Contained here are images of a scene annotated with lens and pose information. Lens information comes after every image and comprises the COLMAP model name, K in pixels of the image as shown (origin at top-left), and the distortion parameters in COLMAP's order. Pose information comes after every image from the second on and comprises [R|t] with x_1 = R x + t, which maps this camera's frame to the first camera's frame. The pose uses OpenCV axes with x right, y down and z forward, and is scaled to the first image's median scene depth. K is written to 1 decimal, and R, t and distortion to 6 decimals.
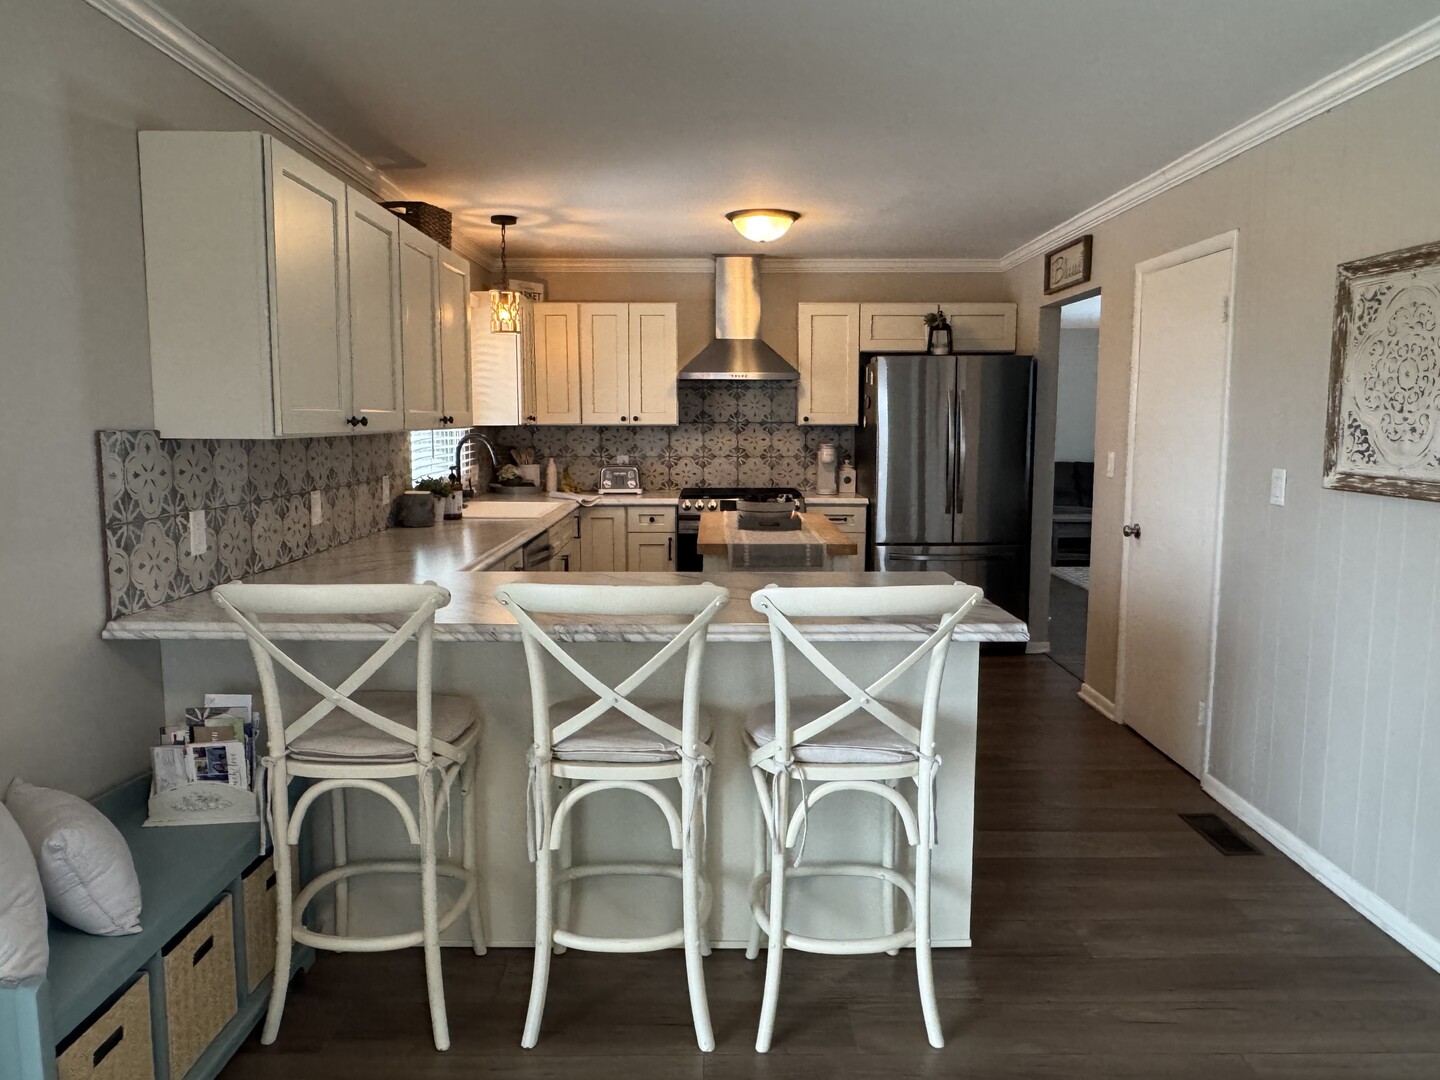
lens RADIAL K [[1011.5, 0, 726.2], [0, 1011.5, 536.5], [0, 0, 1]] dist [-0.001653, -0.007919]
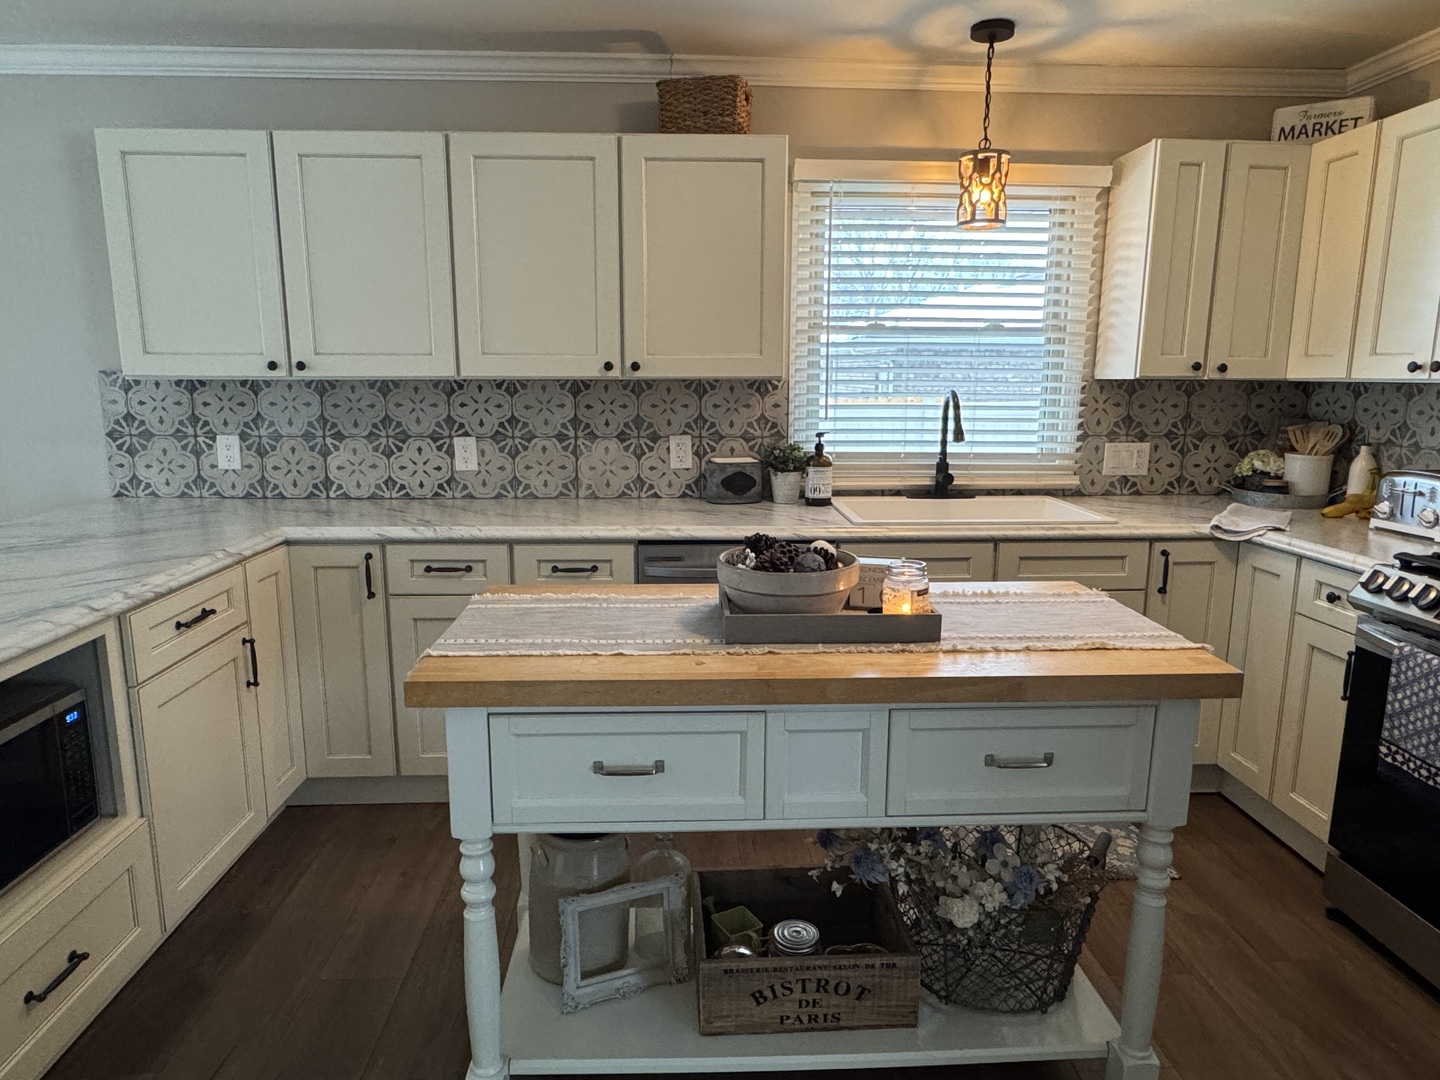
lens RADIAL K [[917.4, 0, 720.4], [0, 917.4, 539.5], [0, 0, 1]] dist [-0.005019, 0.003954]
pose [[0.031788, 0.181416, -0.982892, 0.558354], [-0.119972, 0.976972, 0.176444, -0.146843], [0.992268, 0.112311, 0.052821, 1.301228]]
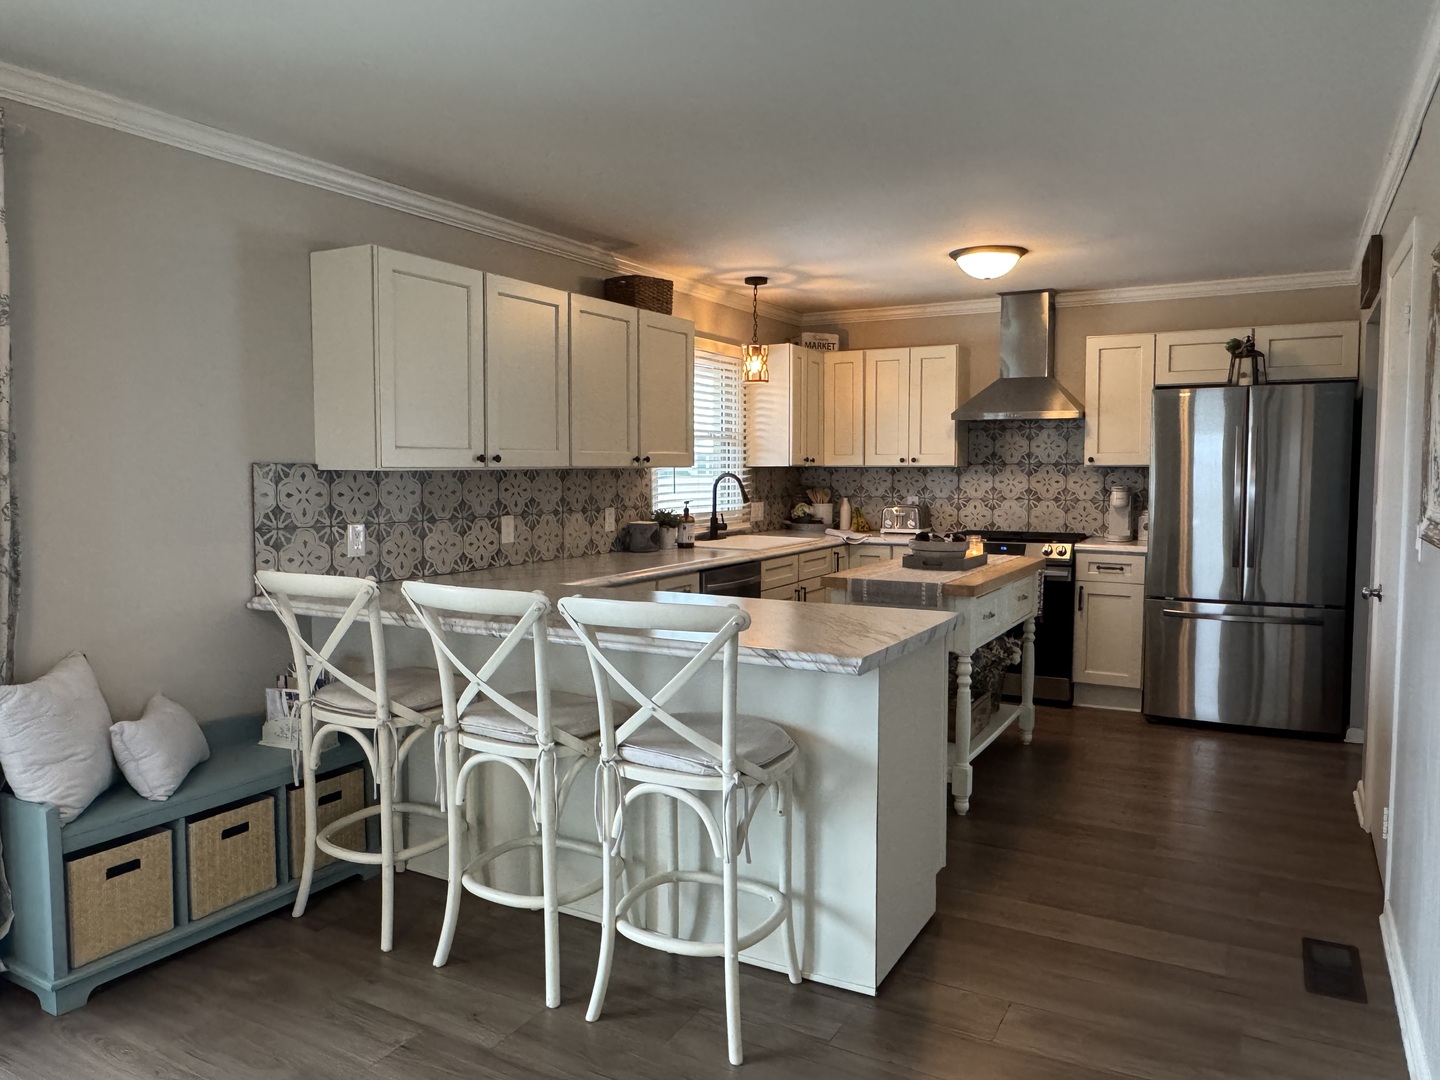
lens RADIAL K [[1011.5, 0, 729.2], [0, 1011.5, 536.1], [0, 0, 1]] dist [-0.001653, -0.007919]
pose [[0.871607, 0.032701, -0.489113, 0.469256], [-0.055638, 0.997924, -0.032428, 0.005465], [0.487038, 0.055478, 0.871617, 0.055671]]
